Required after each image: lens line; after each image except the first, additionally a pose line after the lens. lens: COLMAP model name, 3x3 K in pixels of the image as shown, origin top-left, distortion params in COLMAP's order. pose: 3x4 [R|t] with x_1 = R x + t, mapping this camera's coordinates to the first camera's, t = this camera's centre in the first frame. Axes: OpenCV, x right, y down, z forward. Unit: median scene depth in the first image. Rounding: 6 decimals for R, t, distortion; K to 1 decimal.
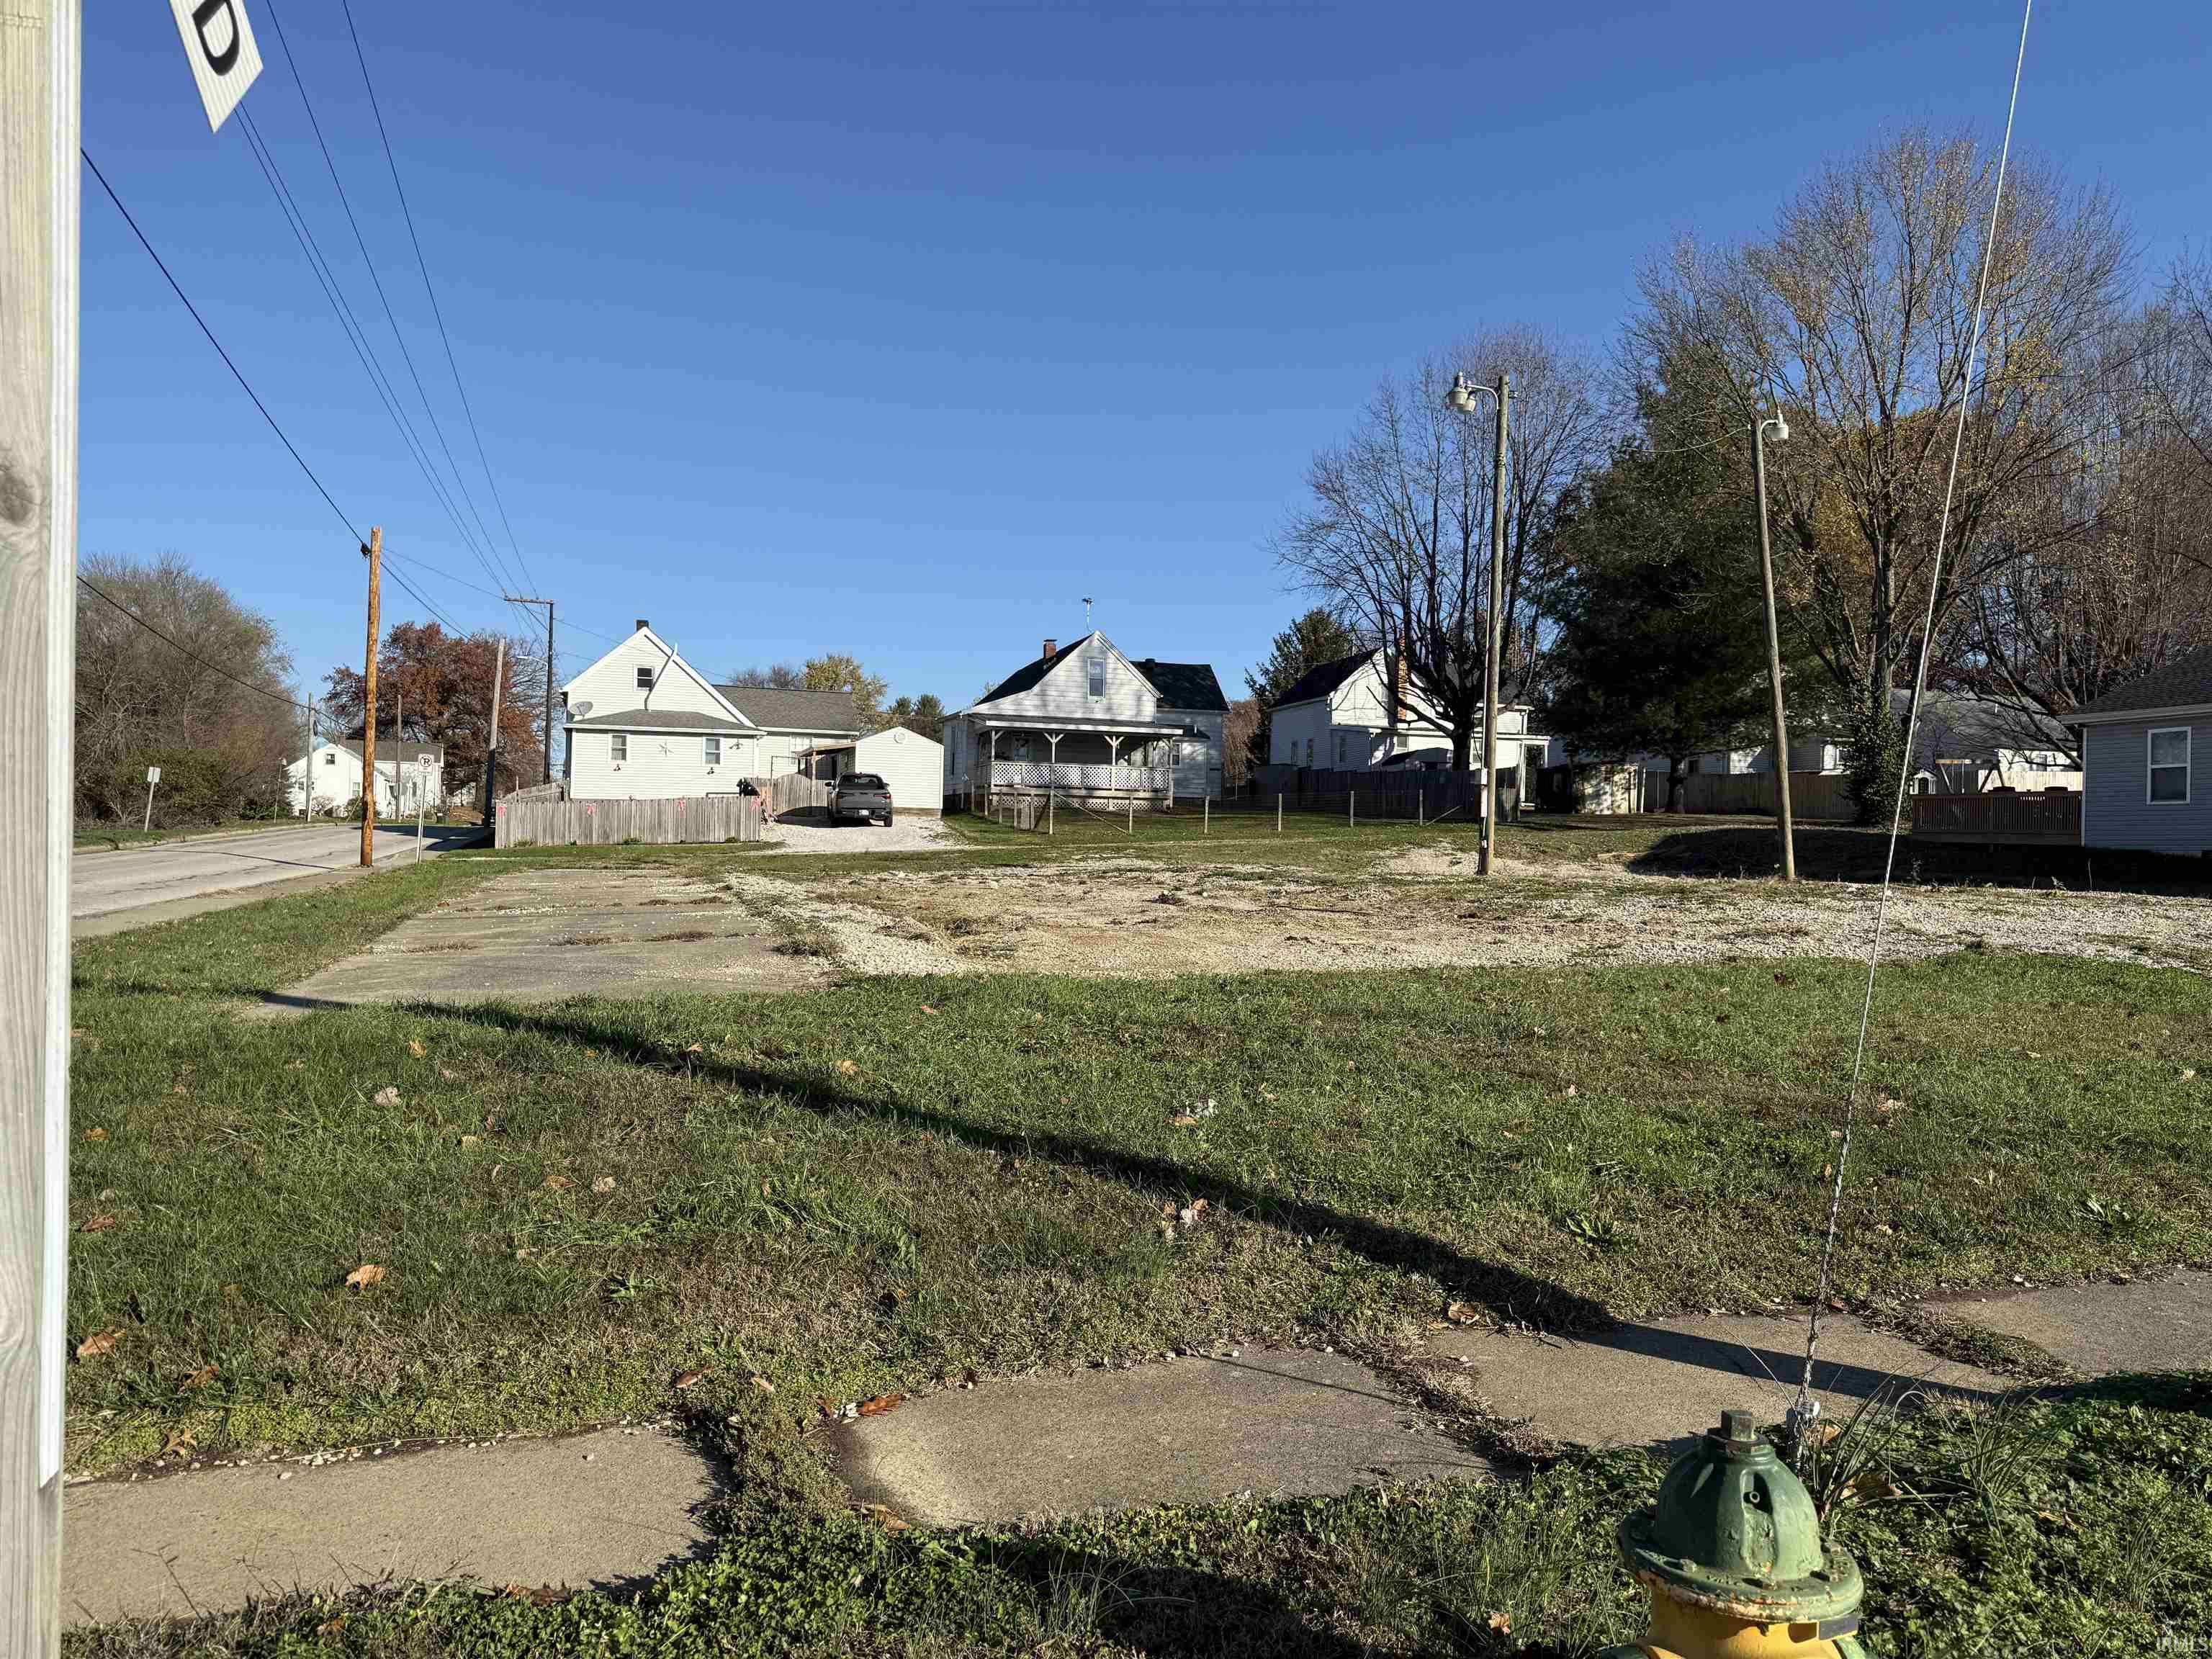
lens RADIAL K [[1565.3, 0, 1104.6], [0, 1565.3, 855.4], [0, 0, 1]] dist [0.043699, -0.034850]
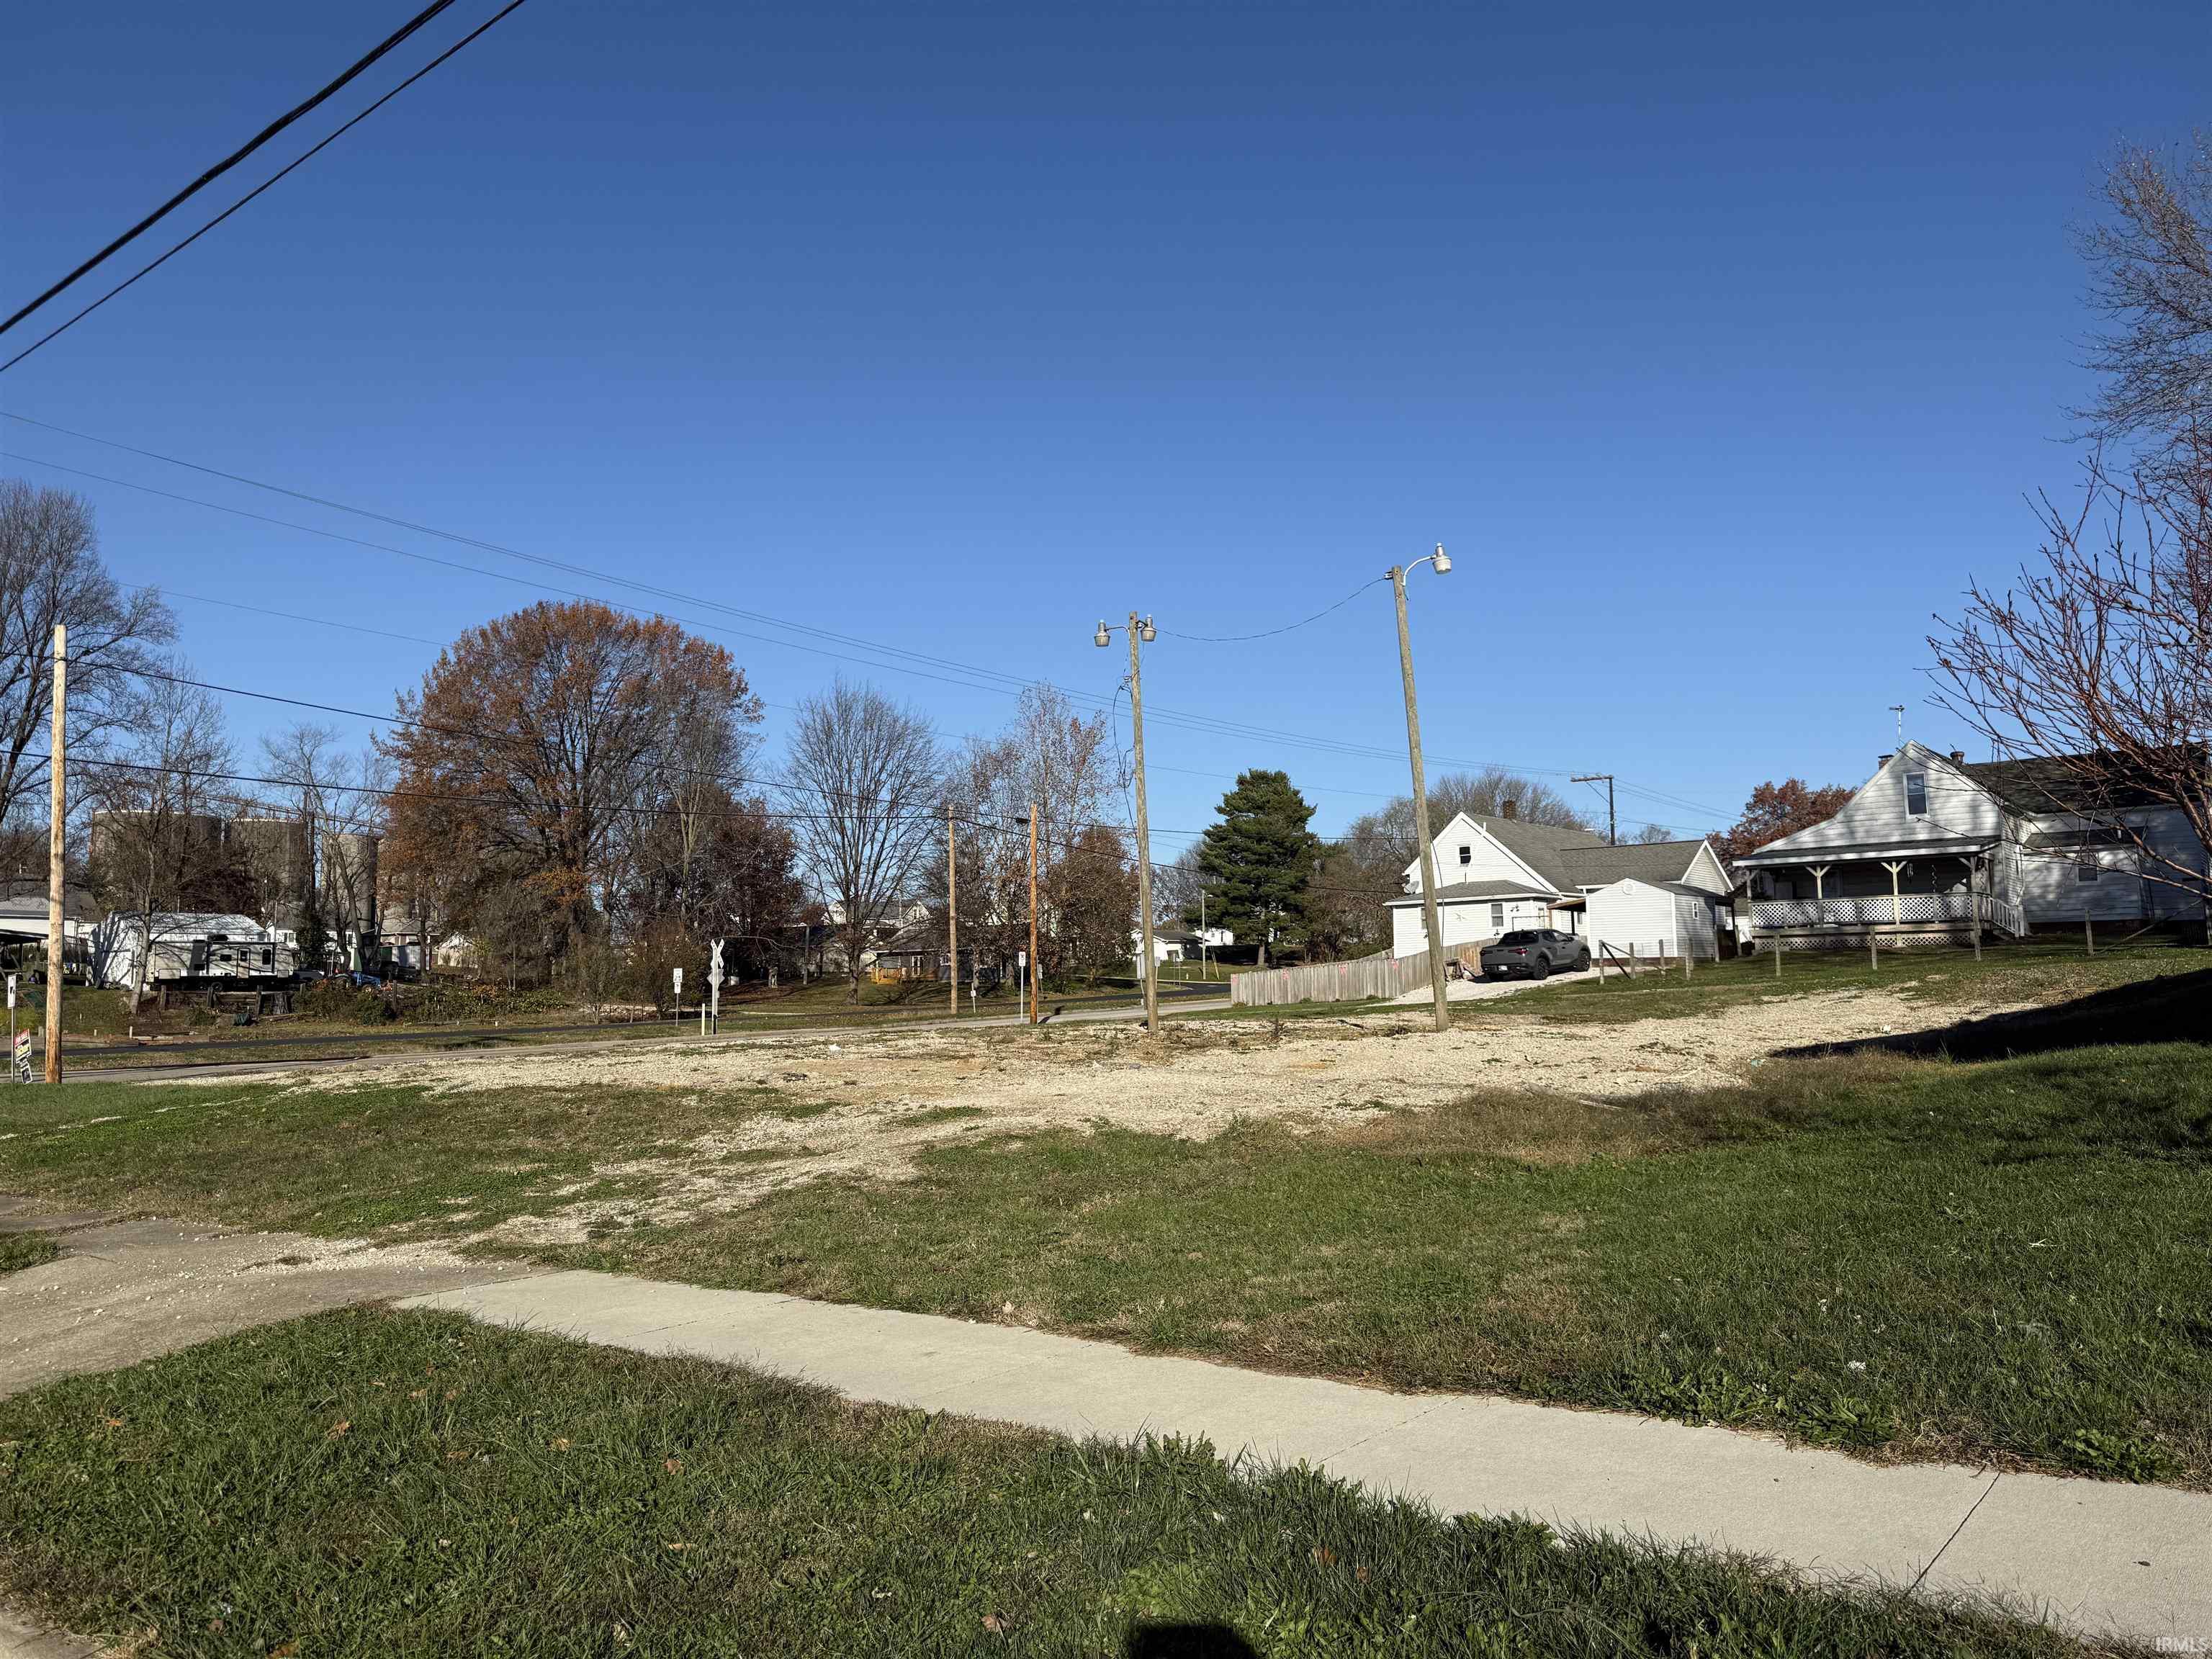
lens RADIAL K [[1565.3, 0, 1104.6], [0, 1565.3, 855.4], [0, 0, 1]] dist [0.043699, -0.034850]
pose [[0.498795, -0.101893, -0.860710, 0.542147], [0.022026, 0.994235, -0.104936, 0.002592], [0.866440, 0.033384, 0.498164, 0.185314]]
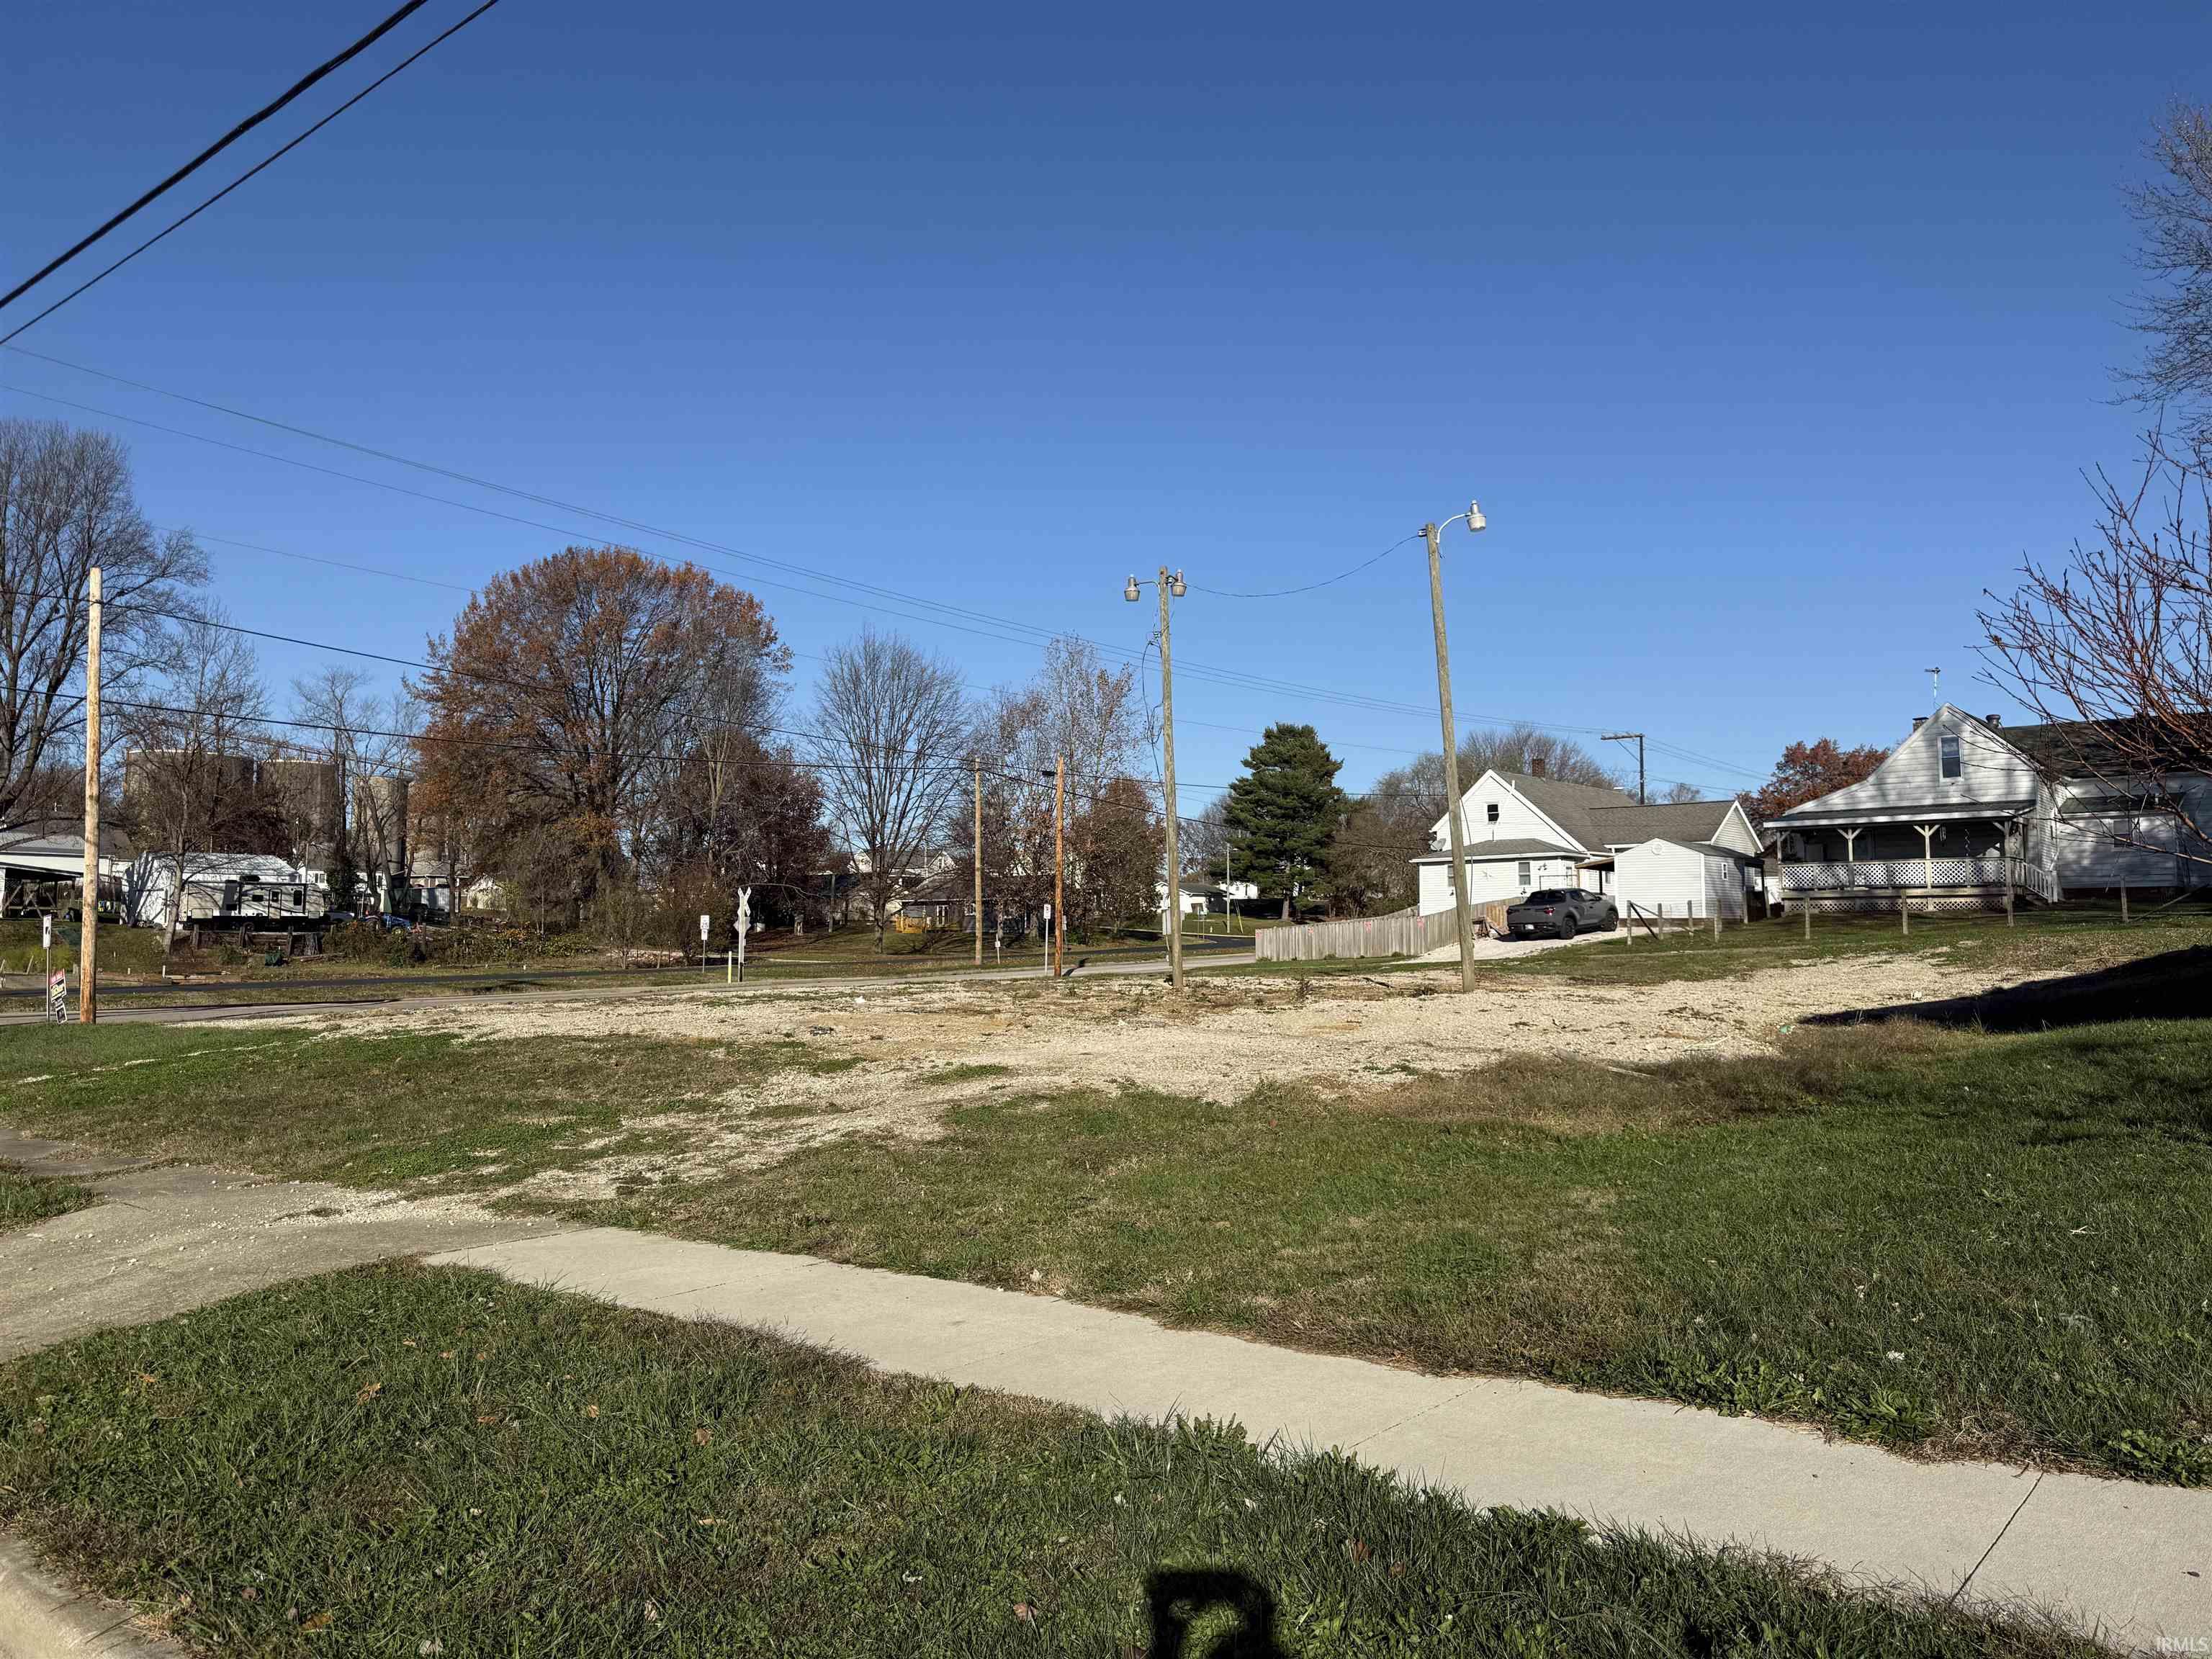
lens RADIAL K [[1561.5, 0, 1107.3], [0, 1561.5, 825.5], [0, 0, 1]] dist [0.048001, -0.040472]
pose [[0.488625, -0.082988, -0.868538, 0.539789], [0.008442, 0.995869, -0.090406, -0.001232], [0.872453, 0.036842, 0.487307, 0.184770]]
